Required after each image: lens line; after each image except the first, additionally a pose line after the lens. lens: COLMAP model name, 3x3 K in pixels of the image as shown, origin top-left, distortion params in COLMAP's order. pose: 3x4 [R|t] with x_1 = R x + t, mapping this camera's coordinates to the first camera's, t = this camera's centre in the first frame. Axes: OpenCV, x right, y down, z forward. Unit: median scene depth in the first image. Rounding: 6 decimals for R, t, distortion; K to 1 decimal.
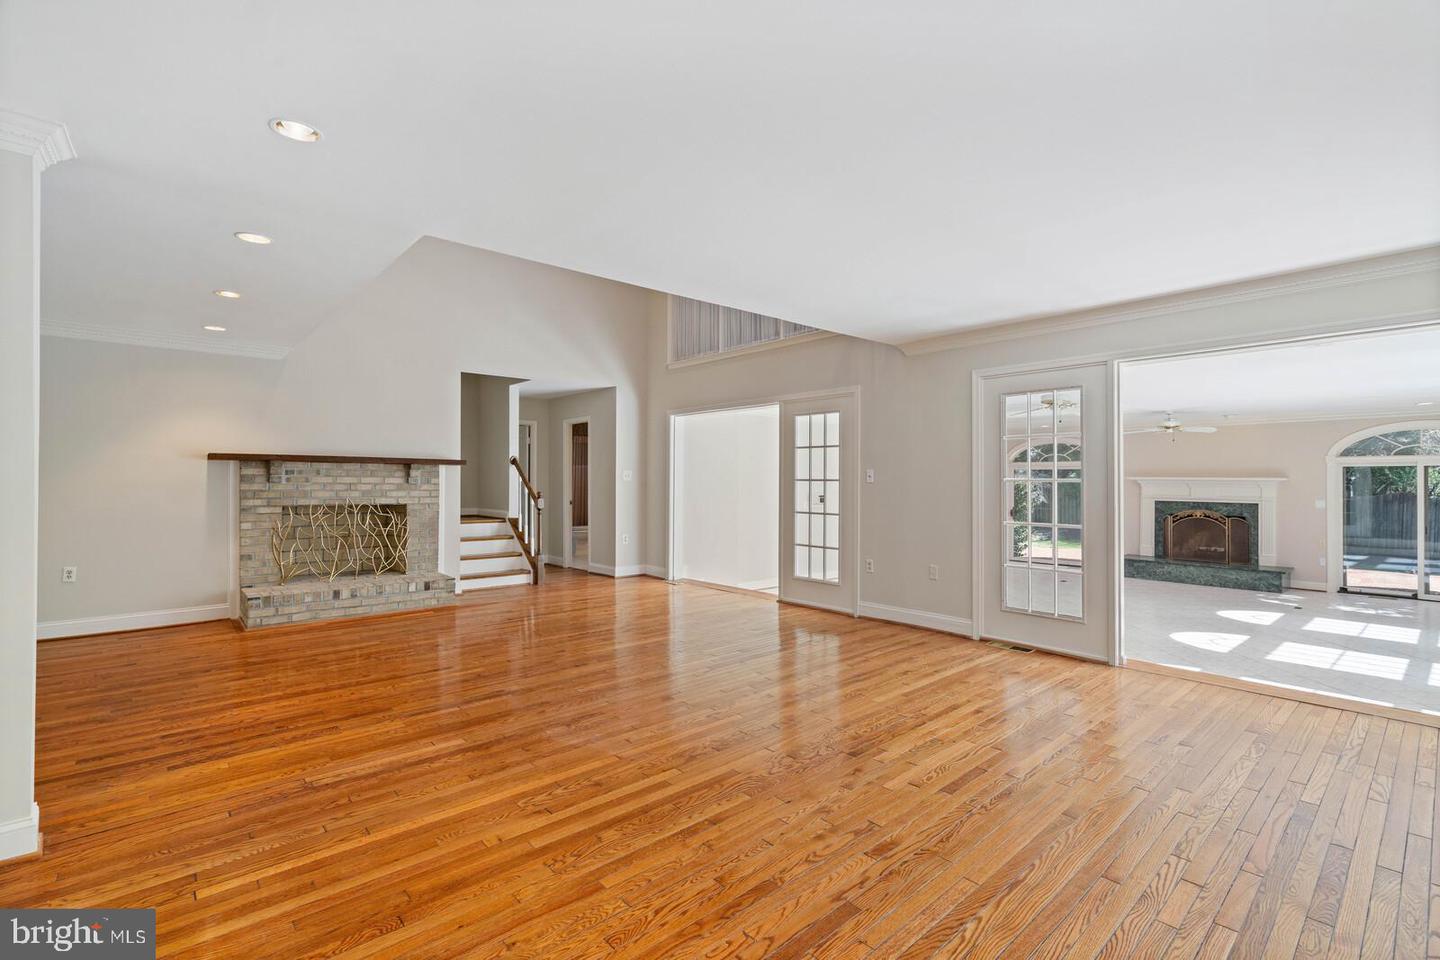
lens RADIAL K [[659.3, 0, 720.0], [0, 659.3, 480.0], [0, 0, 1]] dist [0.011652, 0.000169]
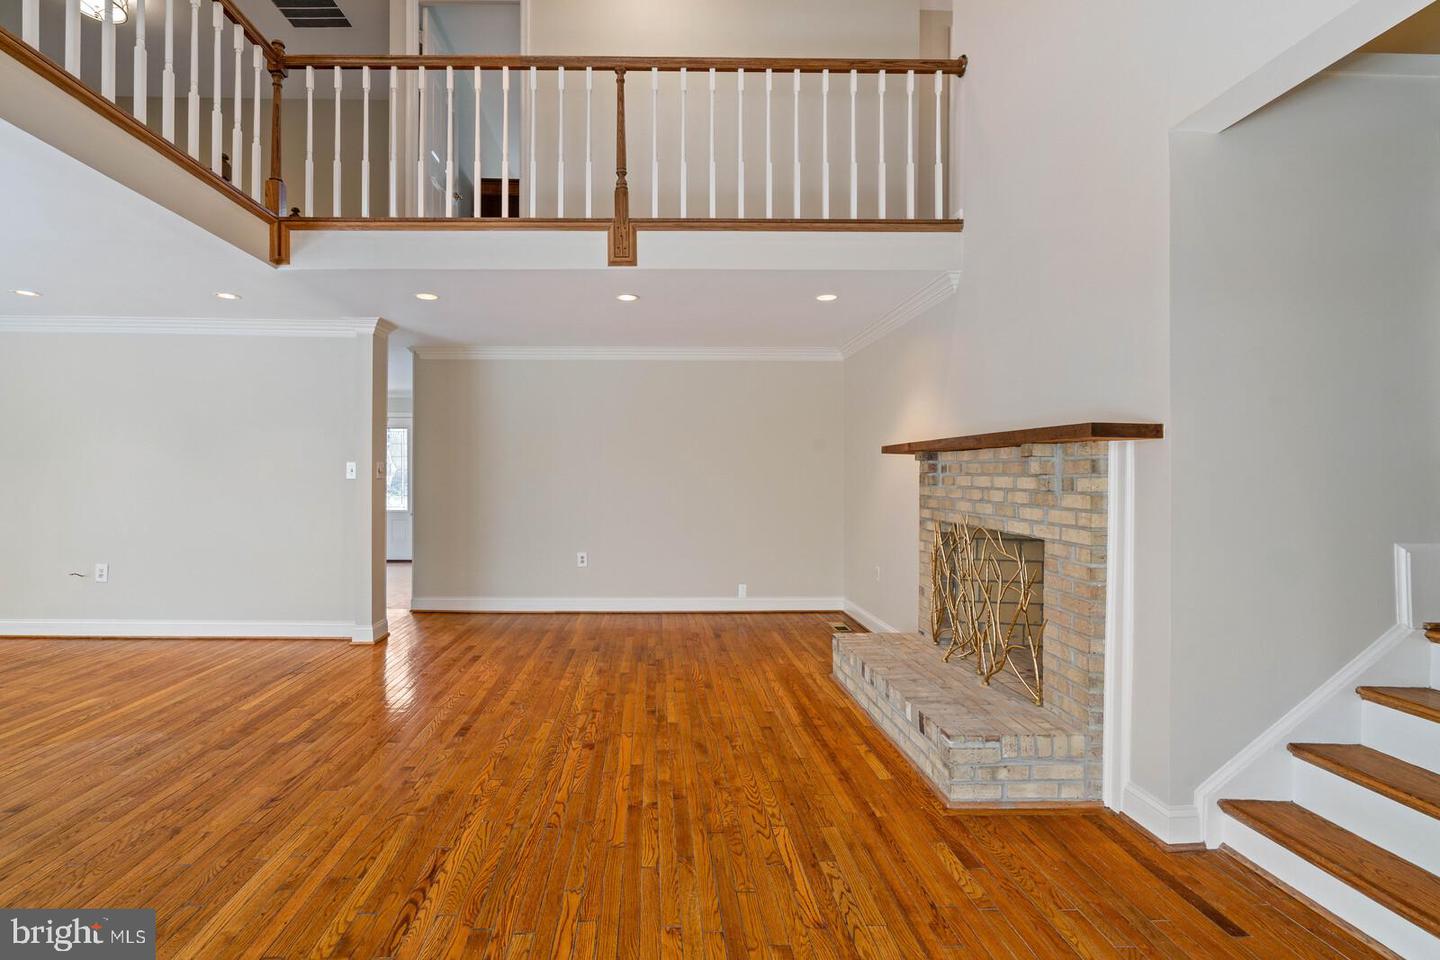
lens RADIAL K [[681.2, 0, 673.2], [0, 681.2, 477.2], [0, 0, 1]] dist [-0.003090, 0.000102]
pose [[-0.649906, -0.005940, -0.759991, 0.006728], [-0.006697, 0.999975, -0.002088, -0.000534], [0.759985, 0.003732, -0.649930, 1.154473]]
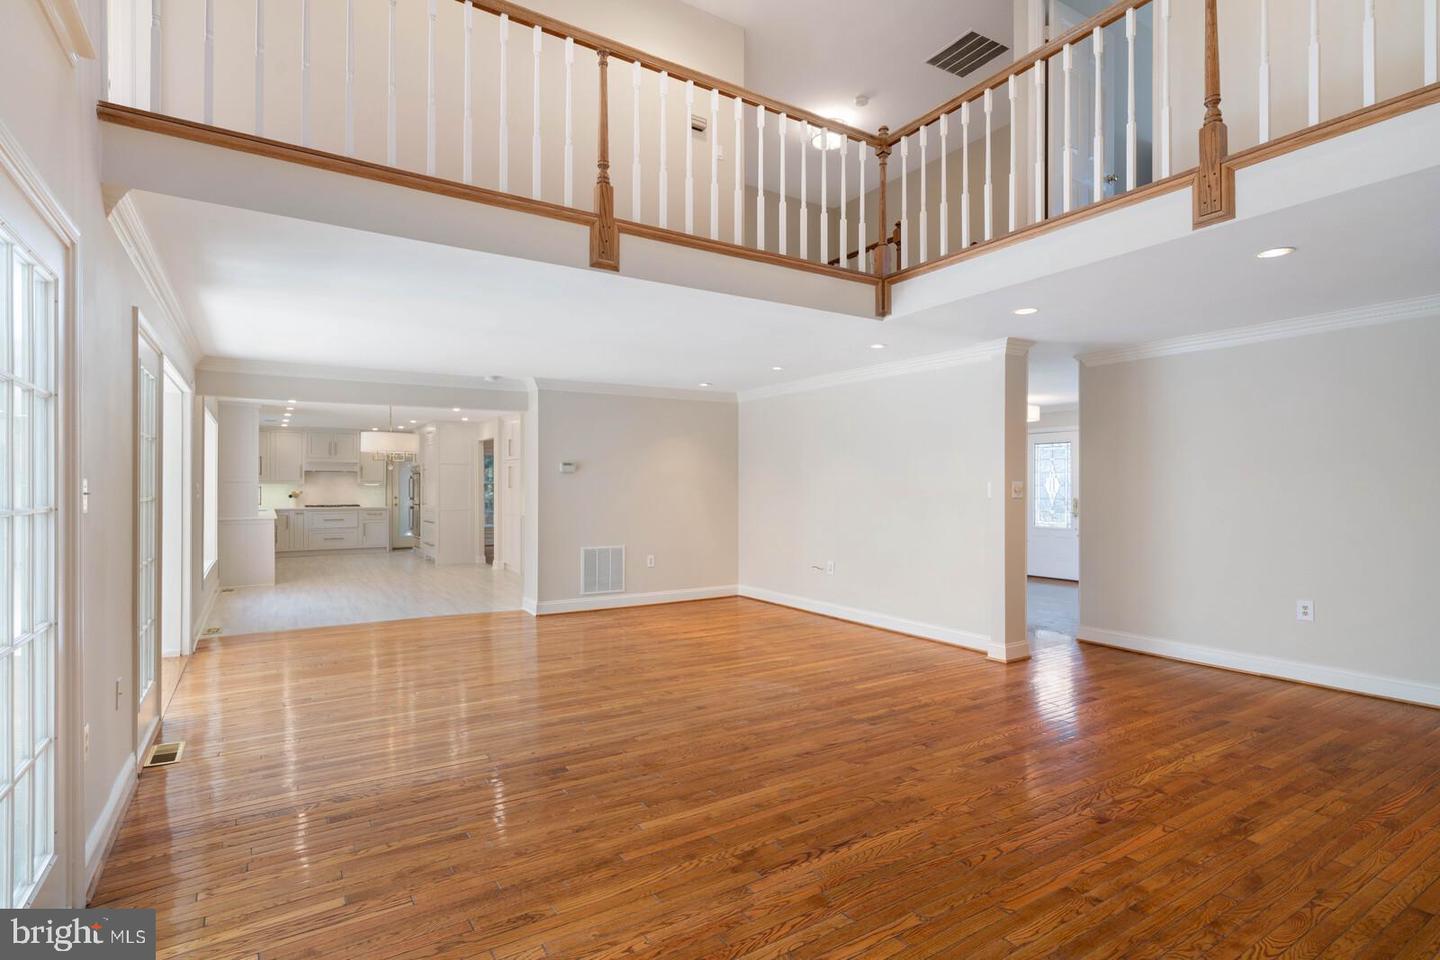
lens RADIAL K [[721.7, 0, 698.1], [0, 721.7, 487.3], [0, 0, 1]] dist [0.000598, 0.000828]
pose [[-0.983927, -0.000565, 0.178572, -0.167462], [-0.000631, 1.000000, -0.000310, -0.010299], [-0.178571, -0.000418, -0.983927, 1.270475]]
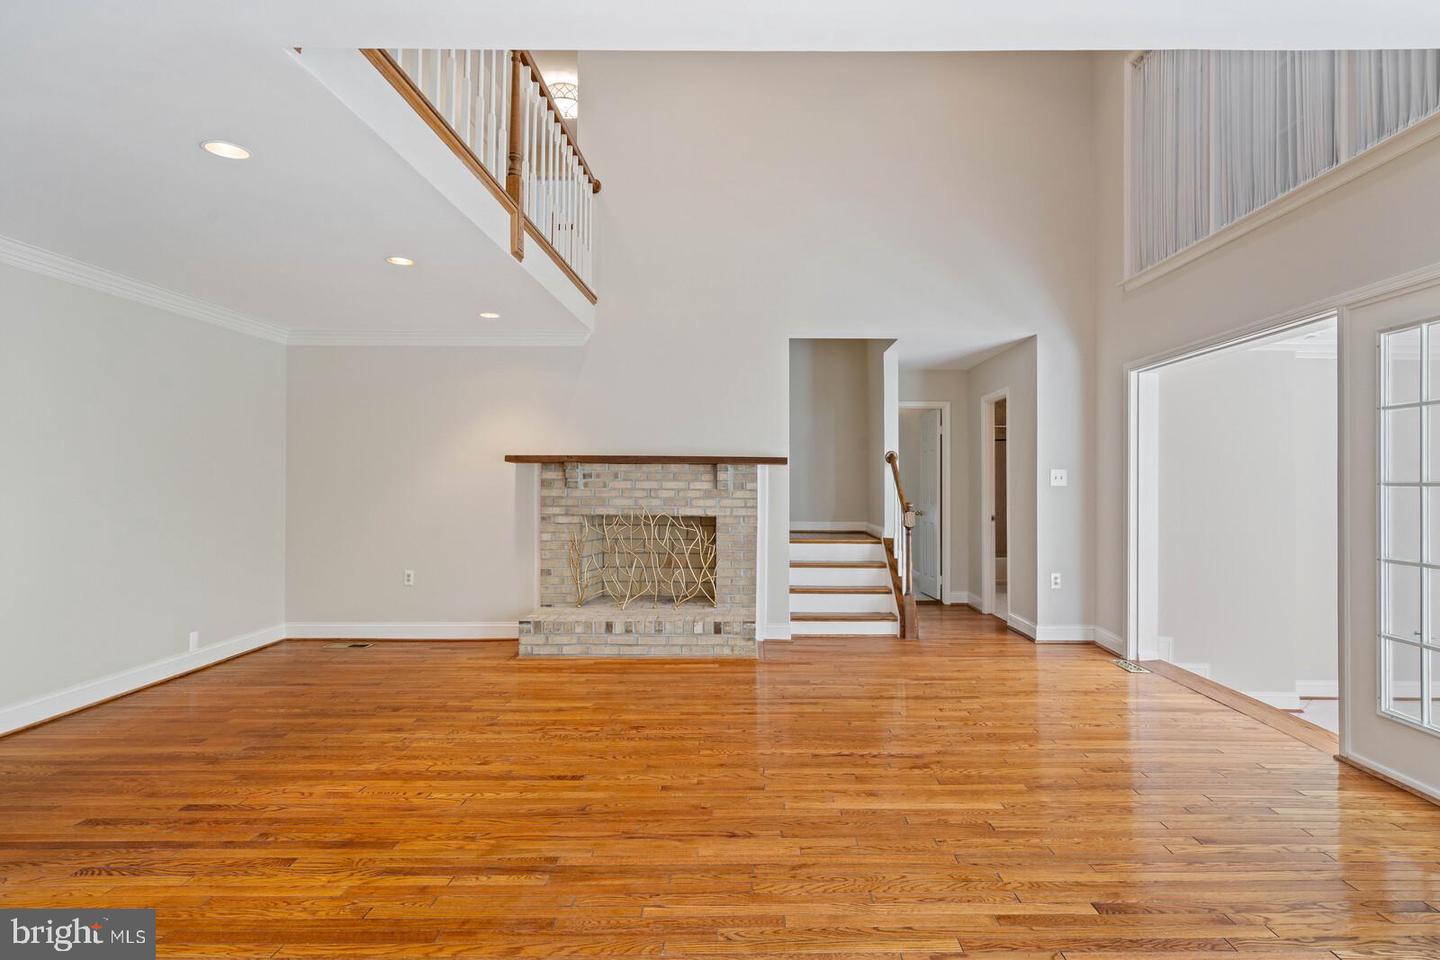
lens RADIAL K [[745.0, 0, 751.0], [0, 745.0, 481.0], [0, 0, 1]] dist [0.000709, 0.000923]
pose [[0.754208, -0.003580, -0.656626, 0.132353], [0.000329, 0.999987, -0.005074, -0.000008], [0.656636, 0.003611, 0.754199, 0.390111]]
